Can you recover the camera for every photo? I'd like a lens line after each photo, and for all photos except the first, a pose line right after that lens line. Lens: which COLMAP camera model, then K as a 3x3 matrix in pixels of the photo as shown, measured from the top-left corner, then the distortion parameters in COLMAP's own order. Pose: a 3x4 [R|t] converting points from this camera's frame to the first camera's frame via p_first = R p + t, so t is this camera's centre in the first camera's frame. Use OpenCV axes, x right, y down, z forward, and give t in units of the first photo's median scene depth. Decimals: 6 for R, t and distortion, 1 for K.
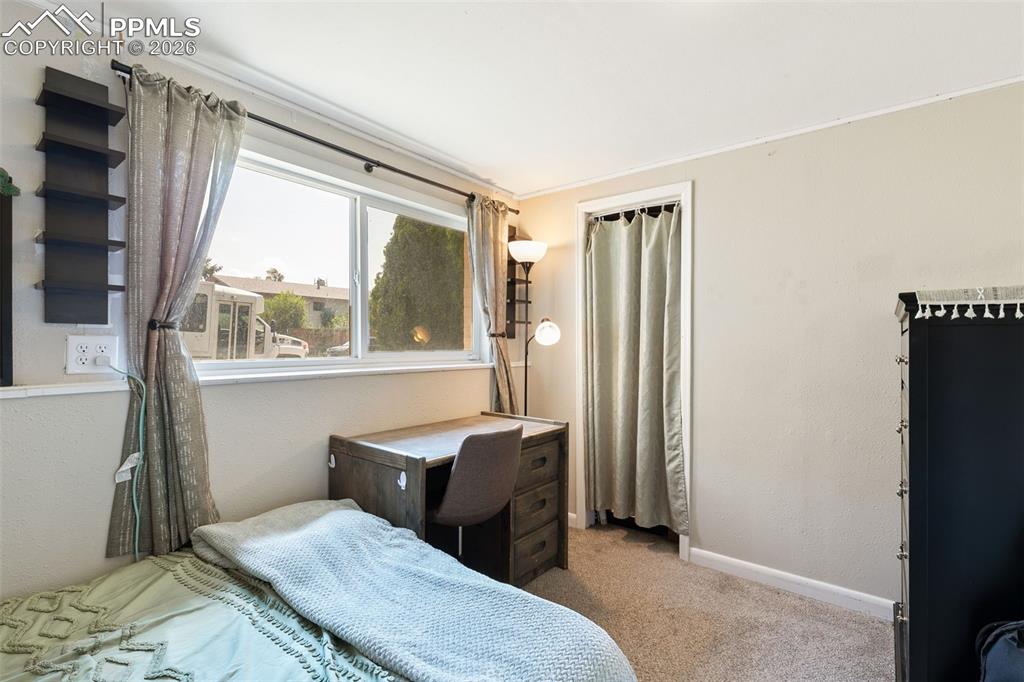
lens RADIAL K [[455.3, 0, 509.1], [0, 455.3, 343.0], [0, 0, 1]] dist [0.005617, -0.000623]
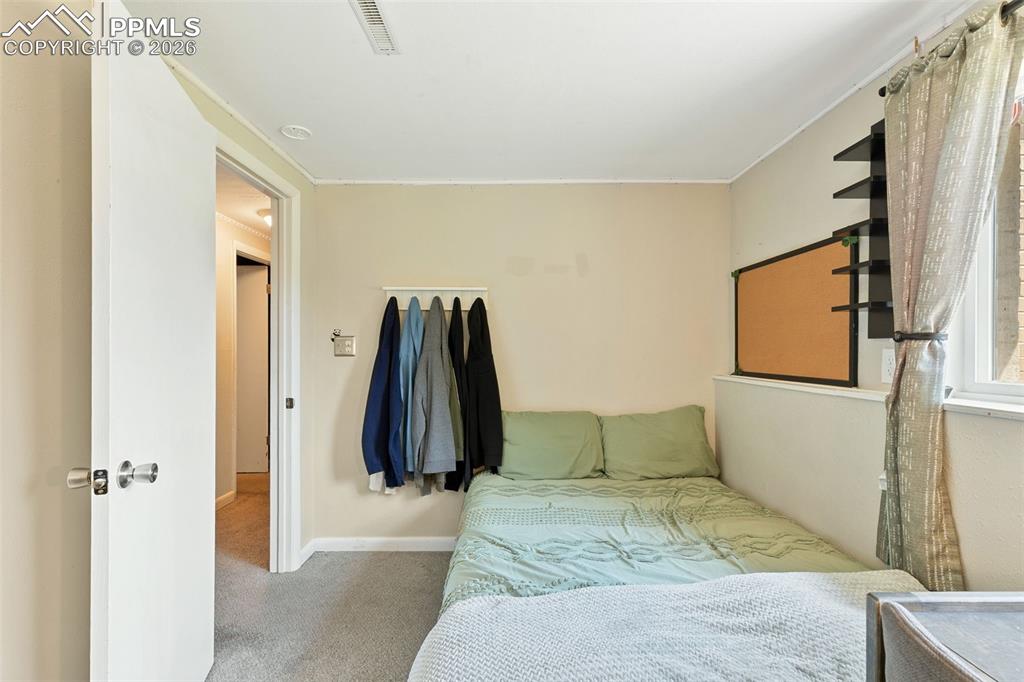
lens RADIAL K [[455.3, 0, 509.1], [0, 455.3, 343.0], [0, 0, 1]] dist [0.005617, -0.000623]
pose [[-0.770508, -0.013620, -0.637285, 0.441427], [-0.001991, 0.999818, -0.018961, -0.007051], [0.637428, -0.013341, -0.770395, 1.187659]]
